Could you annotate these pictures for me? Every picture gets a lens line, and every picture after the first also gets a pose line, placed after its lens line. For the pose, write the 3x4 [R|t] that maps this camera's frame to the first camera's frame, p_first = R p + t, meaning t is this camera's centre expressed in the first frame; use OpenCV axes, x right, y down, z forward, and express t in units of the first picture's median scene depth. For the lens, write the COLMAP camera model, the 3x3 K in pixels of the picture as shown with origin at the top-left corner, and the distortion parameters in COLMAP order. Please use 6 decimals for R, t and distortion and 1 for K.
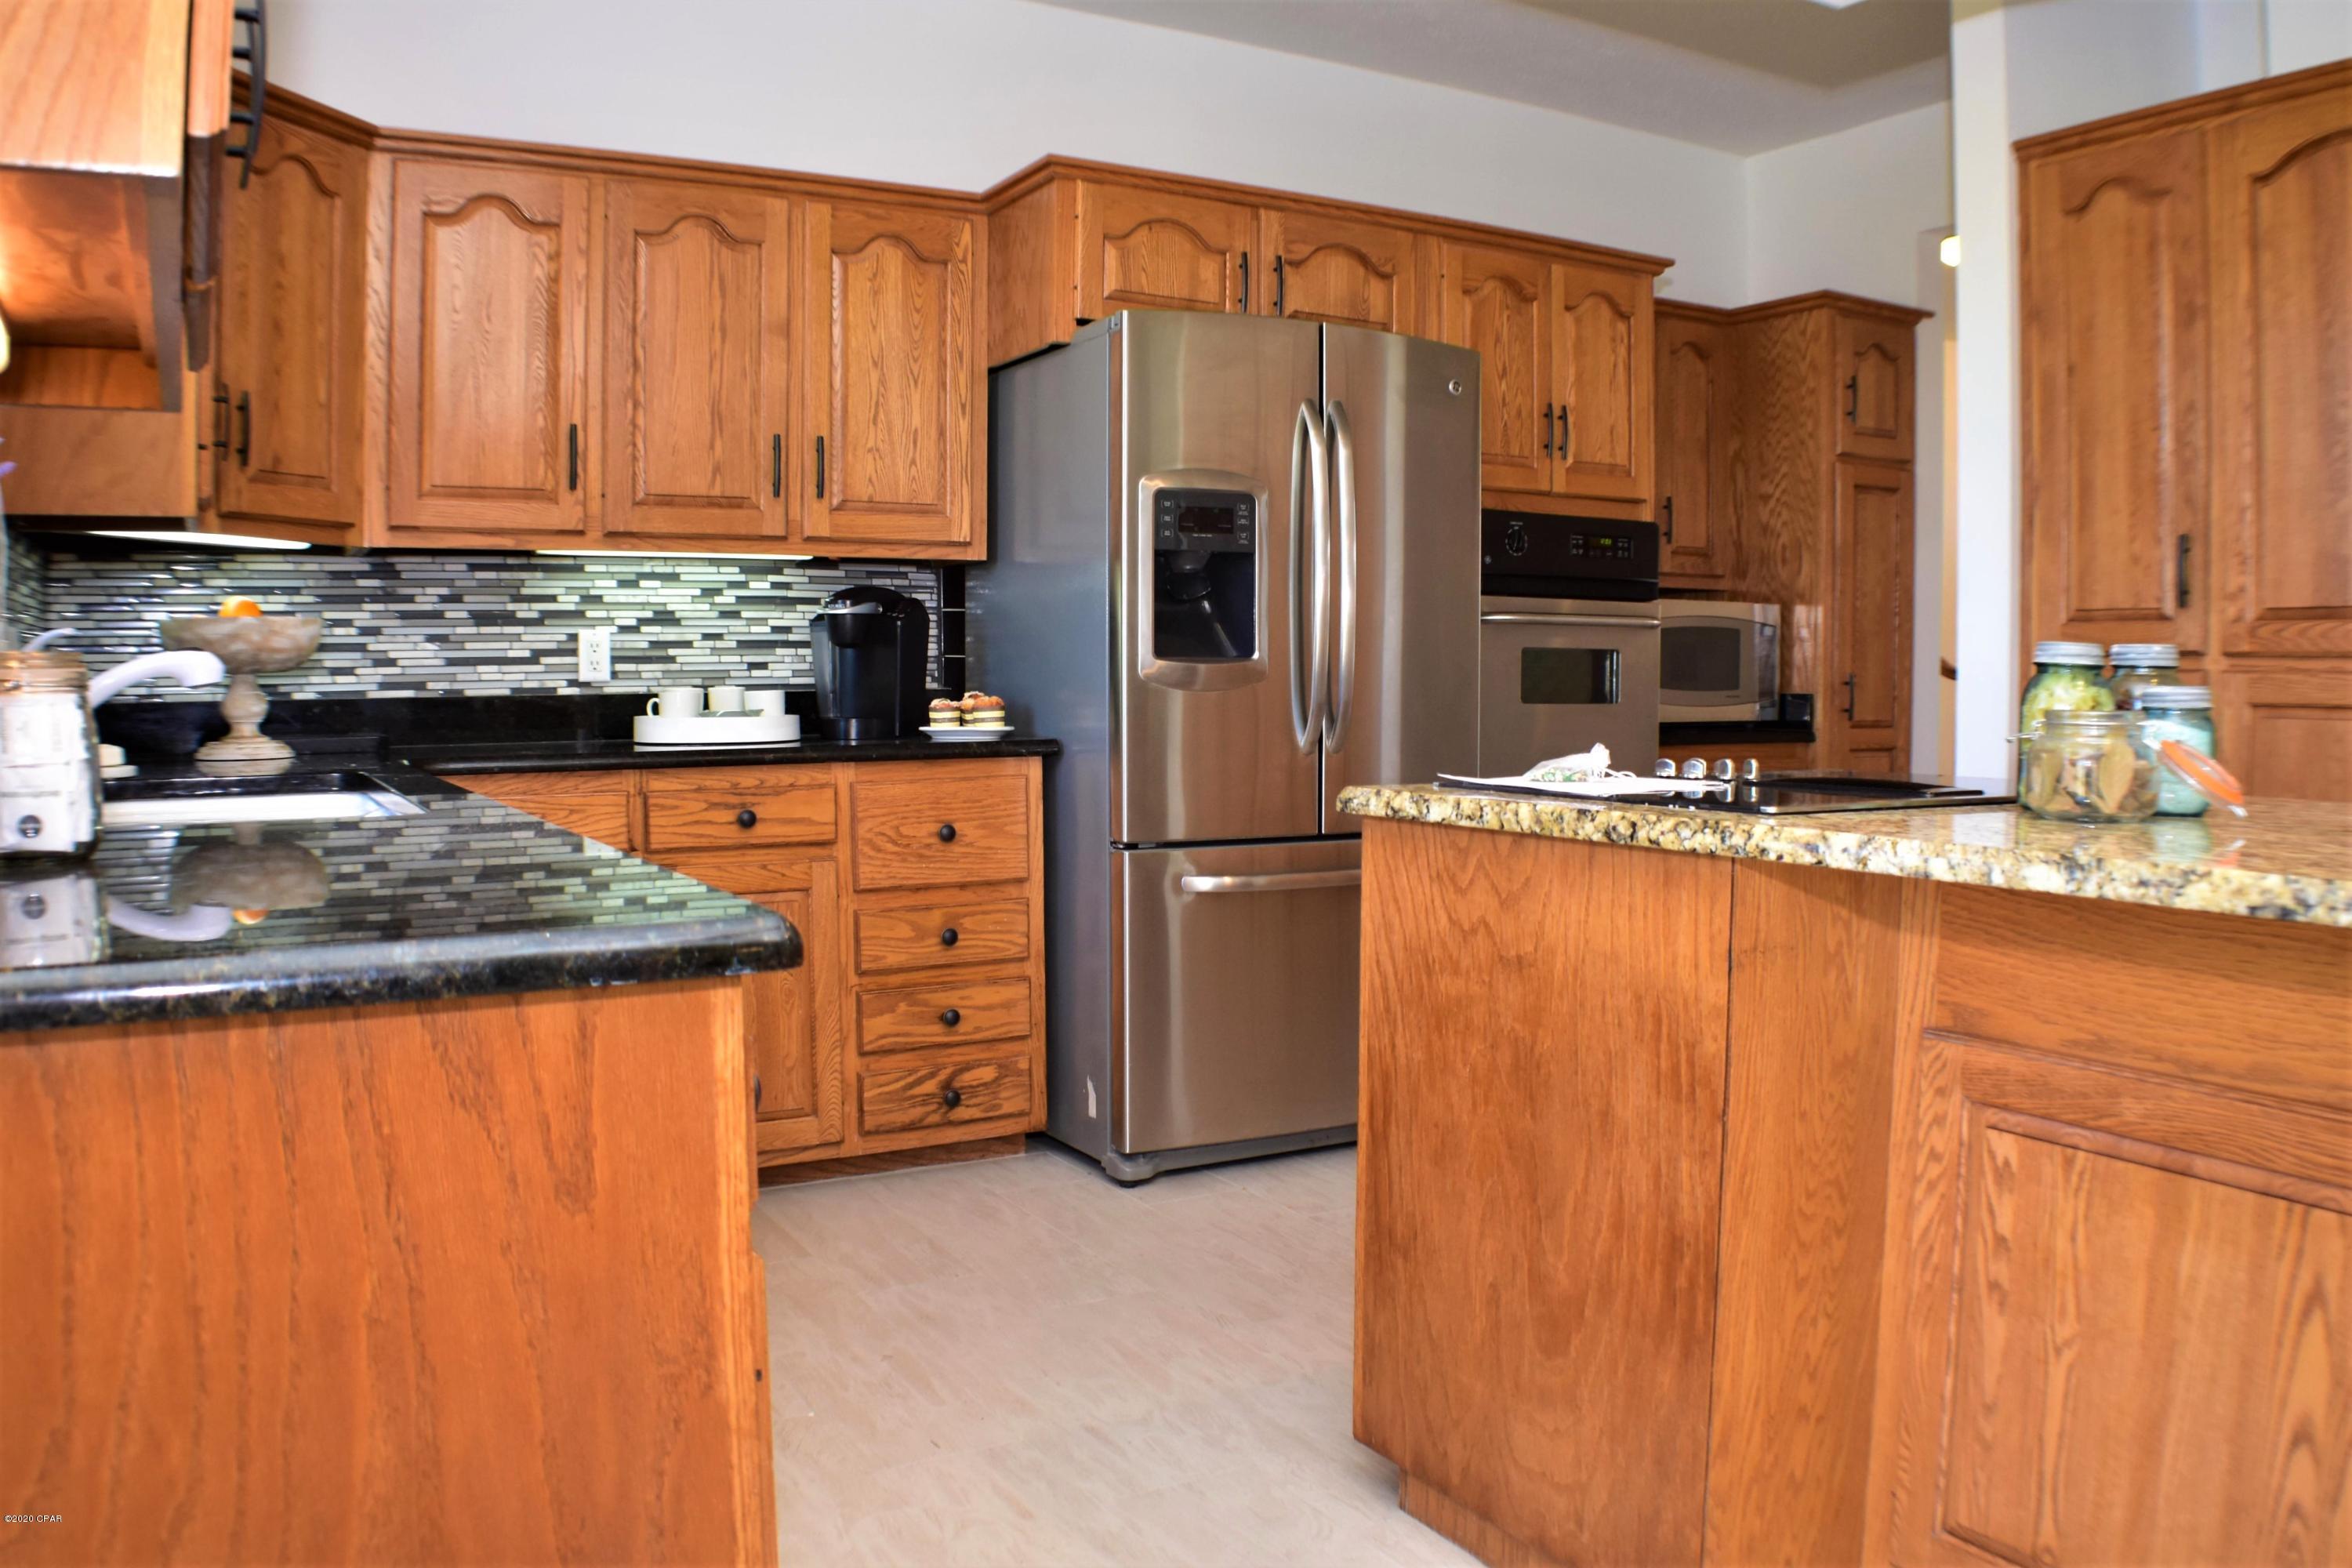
lens RADIAL K [[1818.2, 0, 1176.0], [0, 1818.2, 784.0], [0, 0, 1]] dist [-0.167762, 0.050624]
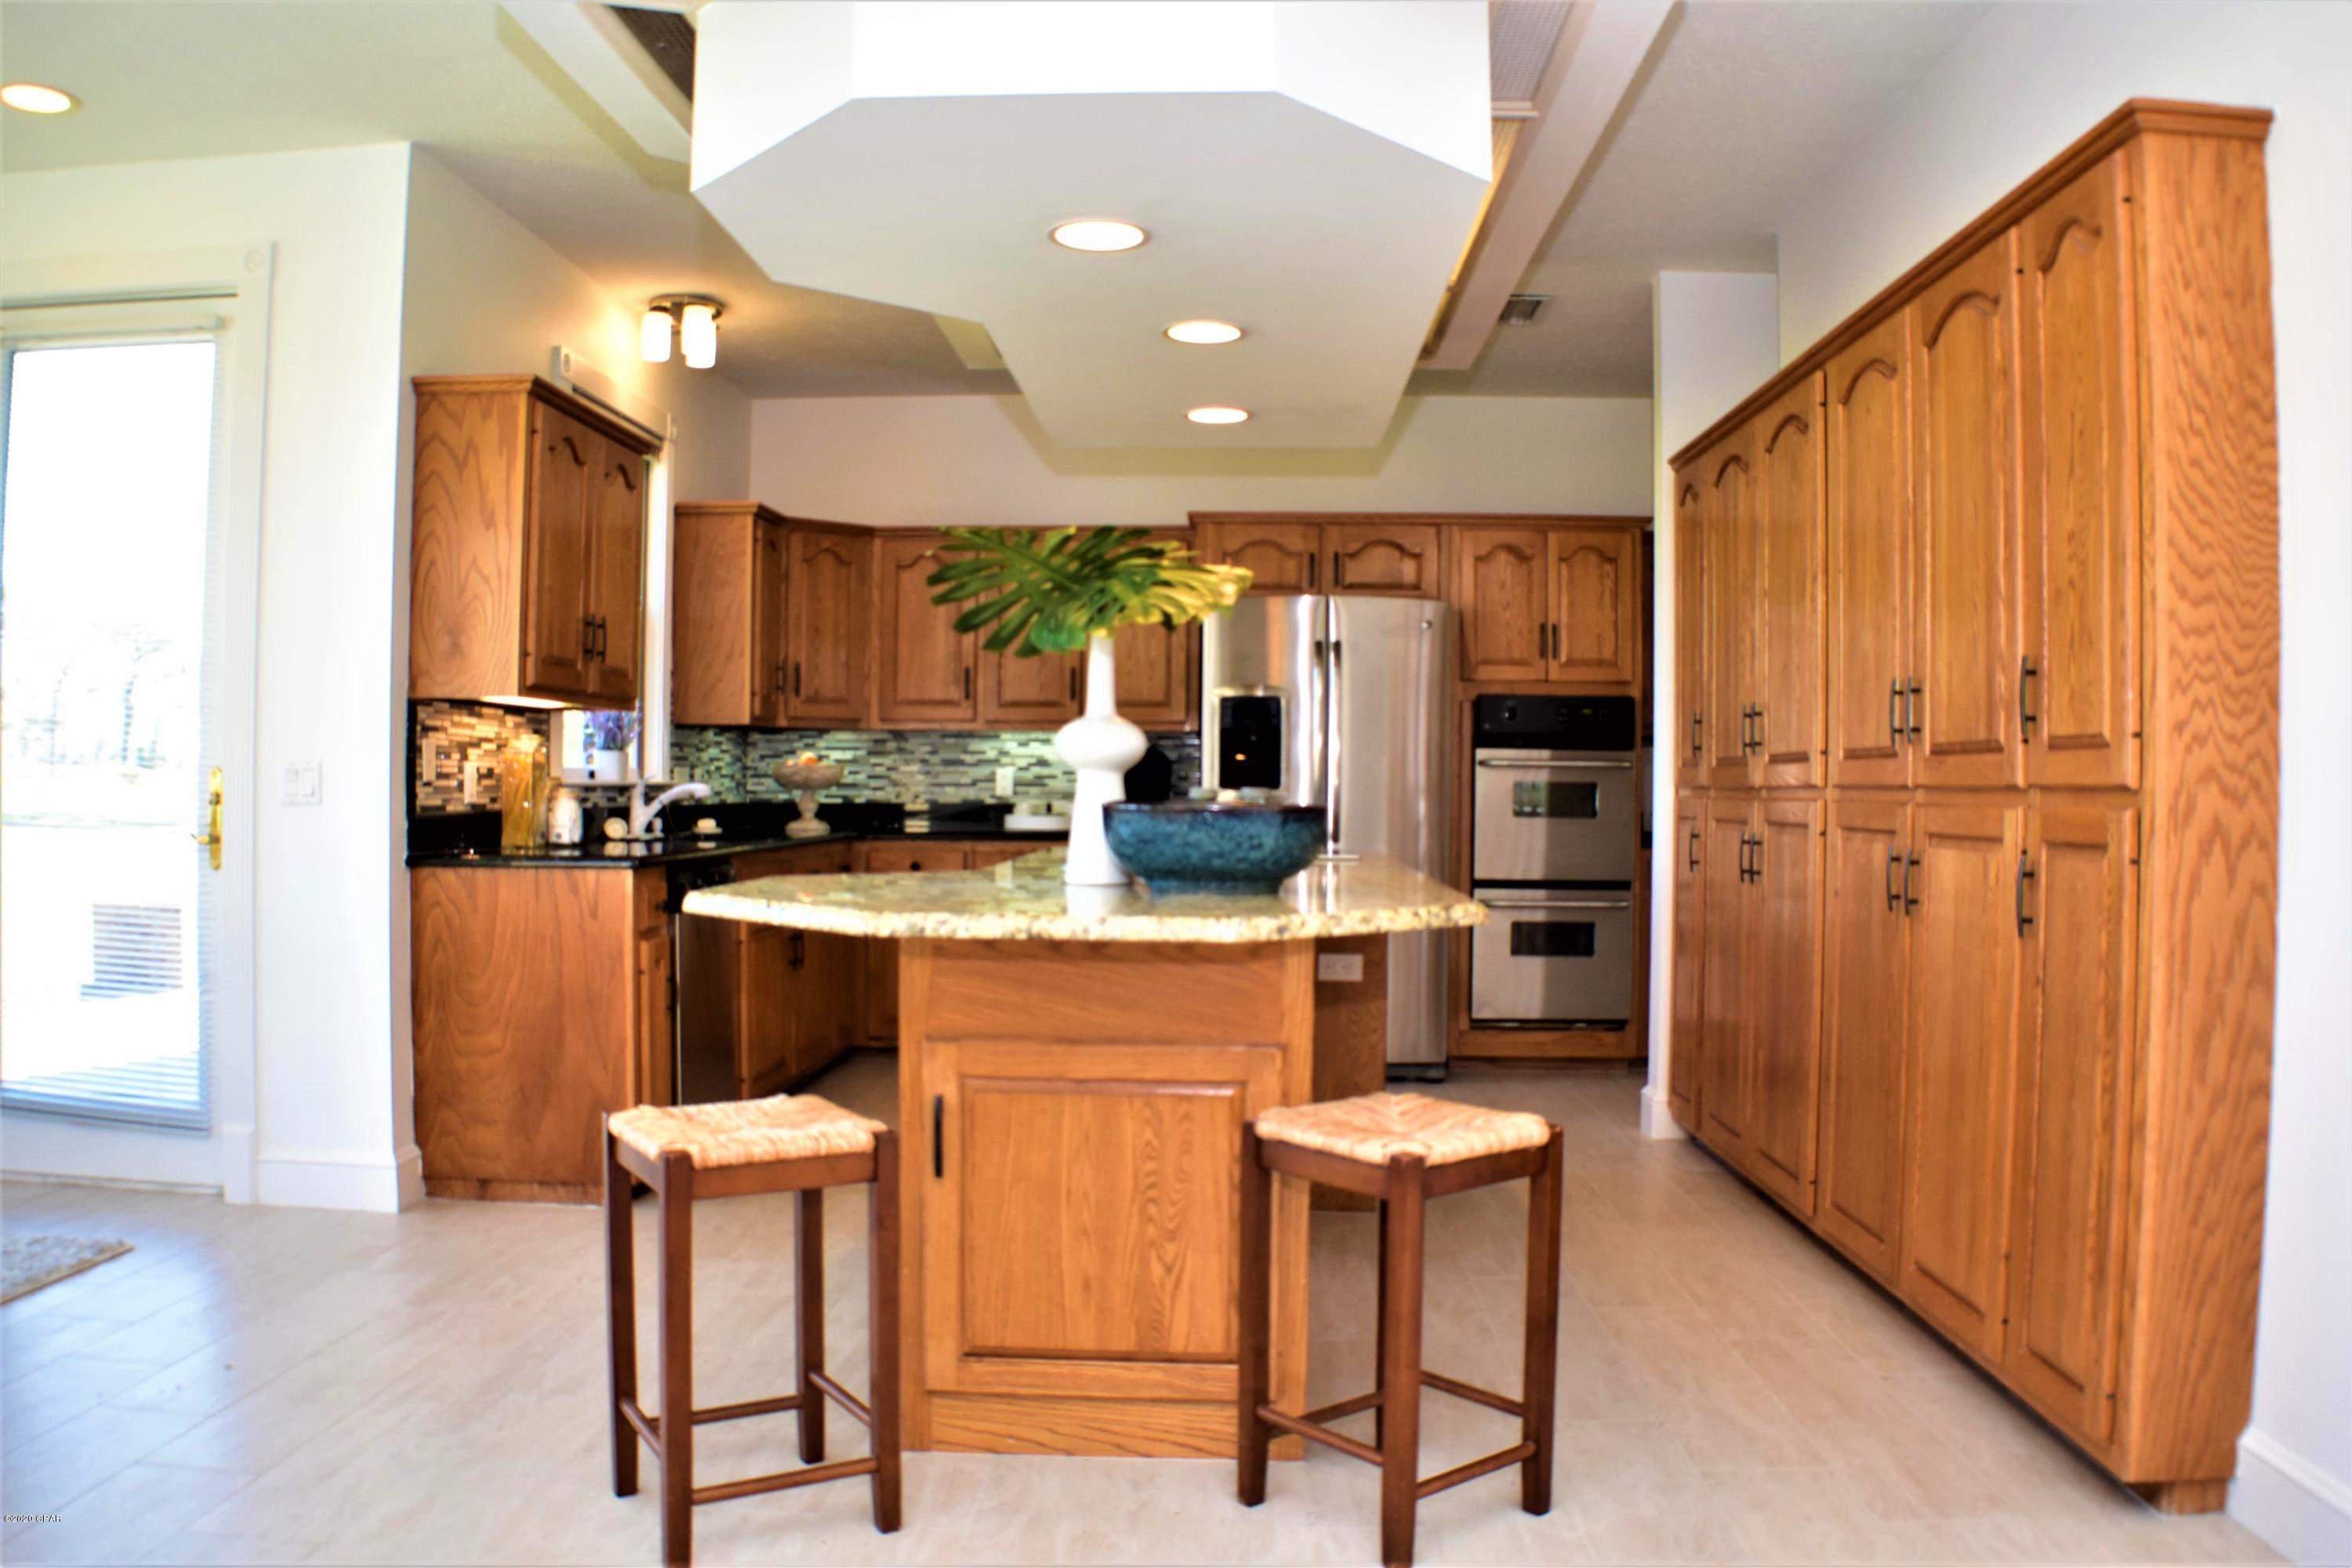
lens RADIAL K [[1773.4, 0, 1197.9], [0, 1773.4, 781.9], [0, 0, 1]] dist [-0.167521, 0.045360]
pose [[0.851786, 0.005129, -0.523865, 0.852853], [-0.039452, 0.997741, -0.054378, 0.022180], [0.522403, 0.066986, 0.850064, -0.504062]]
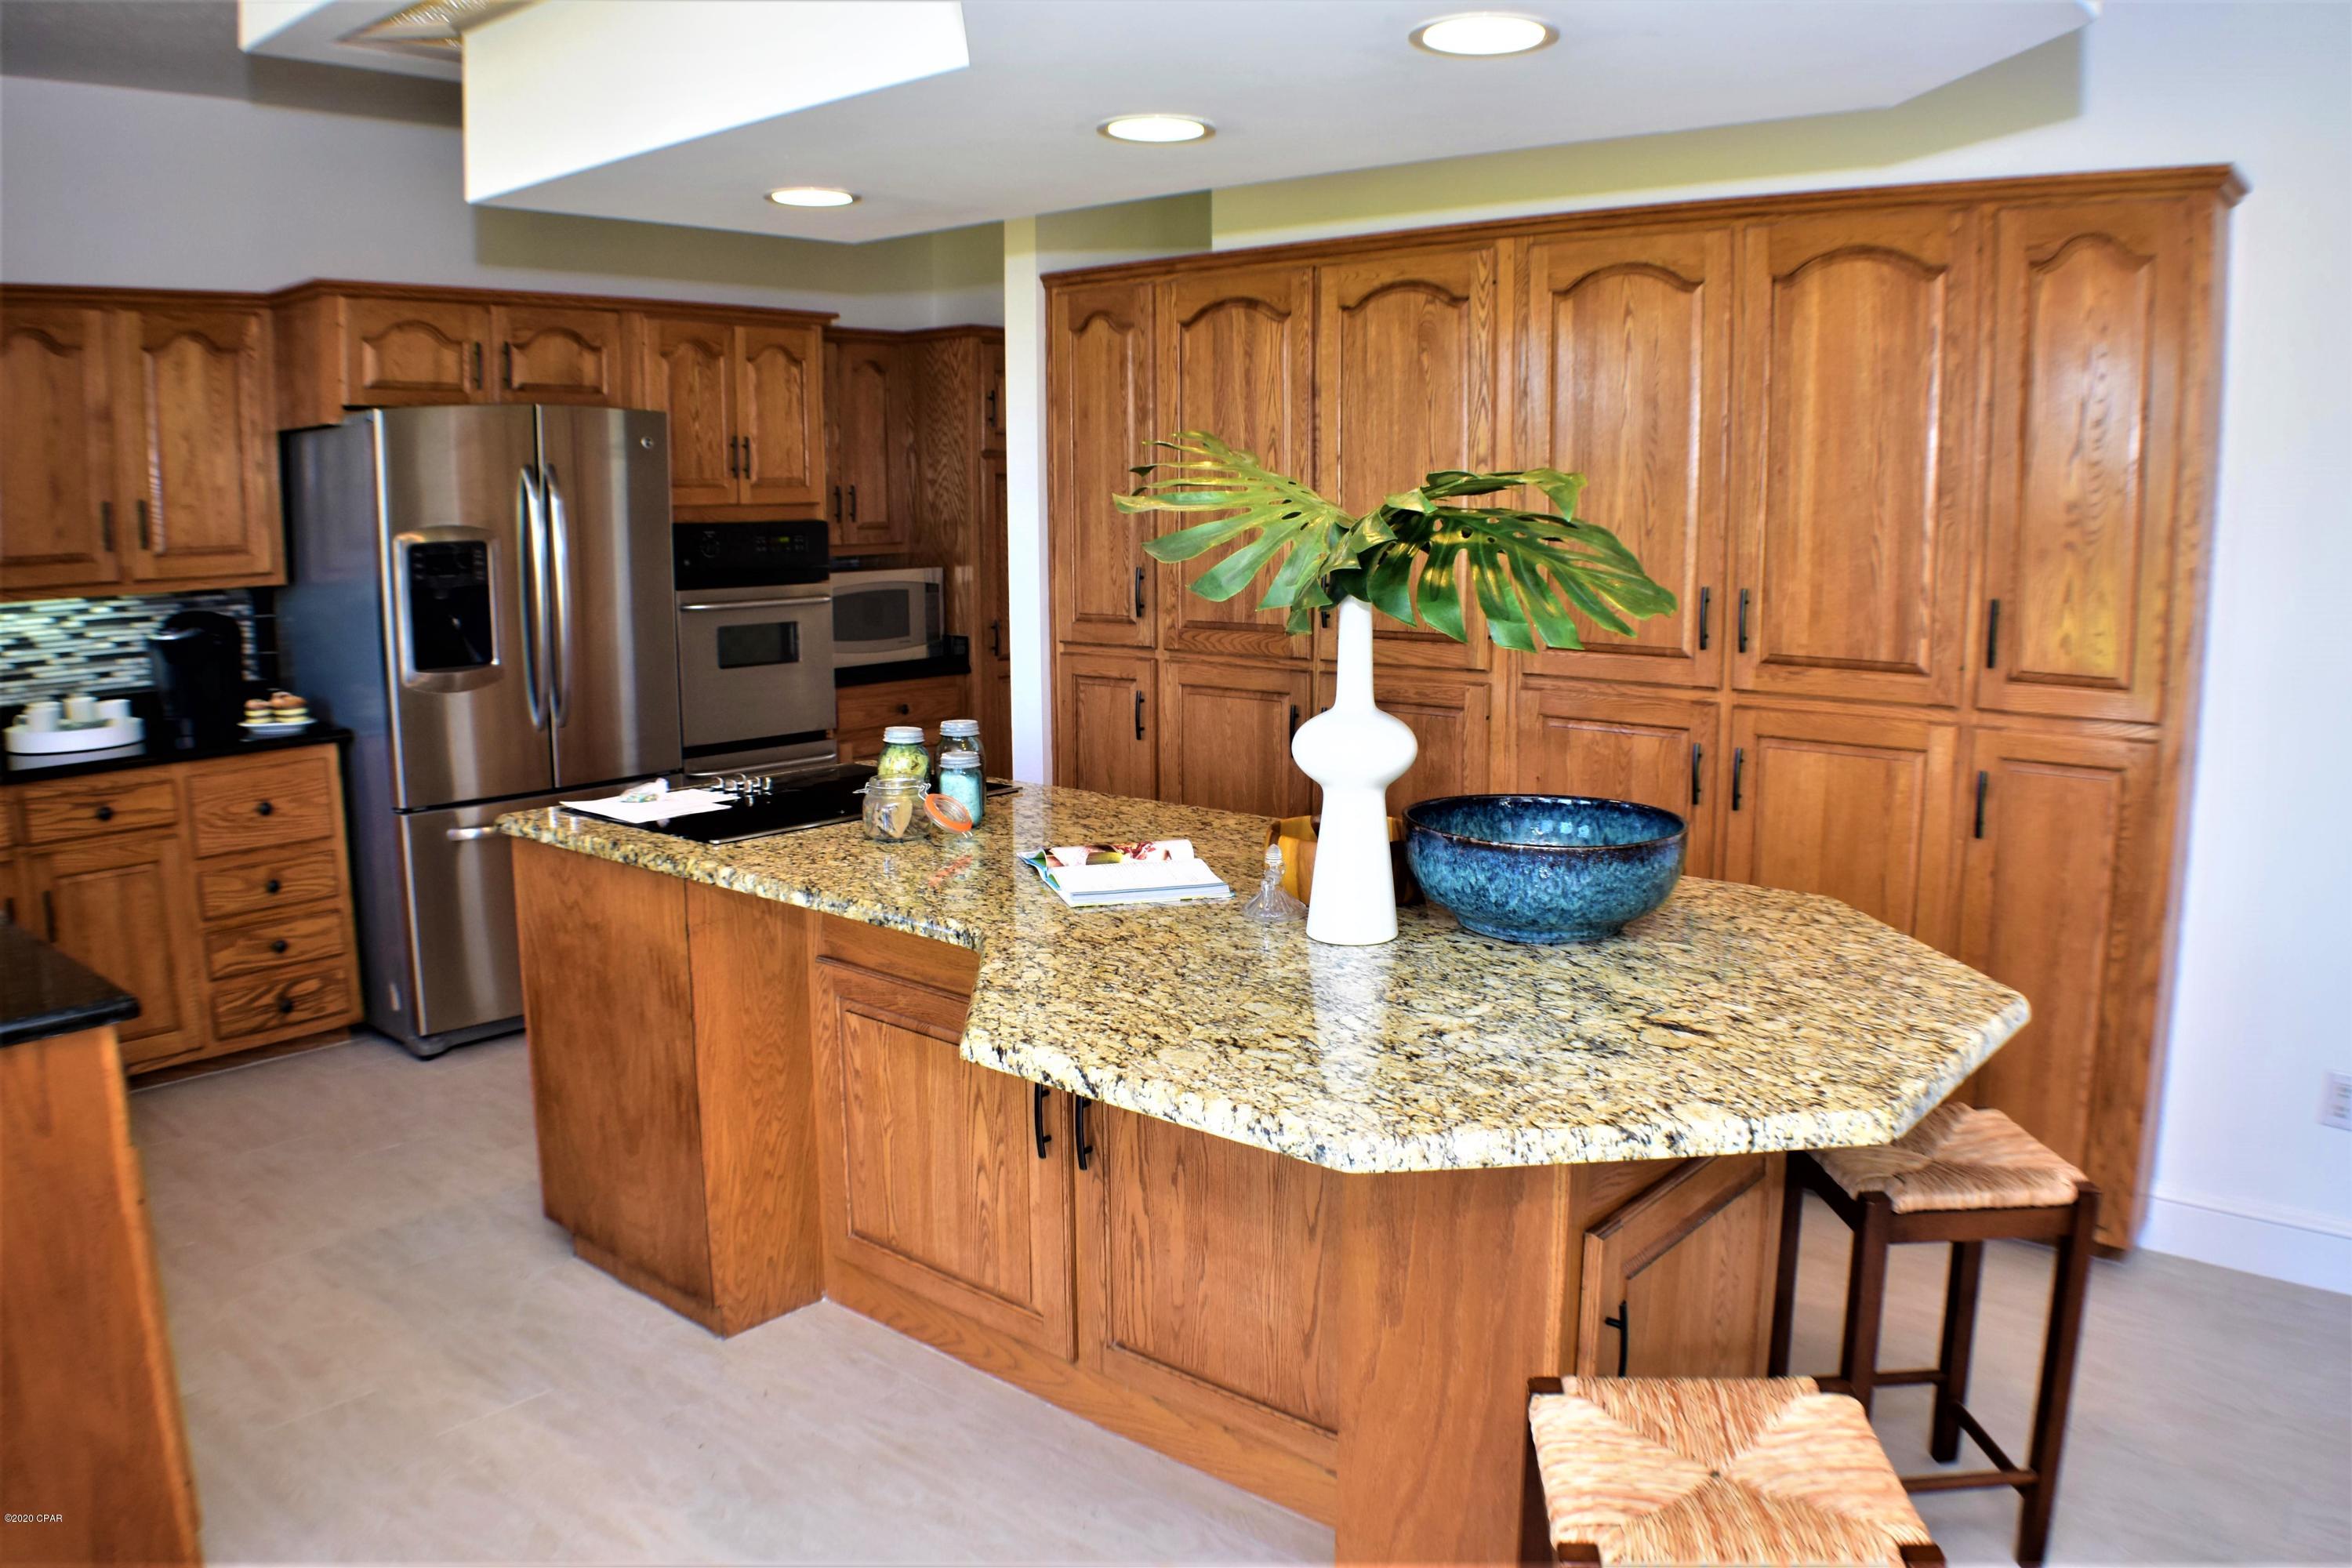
lens RADIAL K [[1773.4, 0, 1197.9], [0, 1773.4, 781.9], [0, 0, 1]] dist [-0.167521, 0.045360]
pose [[0.939427, -0.061419, 0.337200, 0.093130], [0.026743, 0.993949, 0.106535, -0.100303], [-0.341703, -0.091064, 0.935386, -0.361795]]
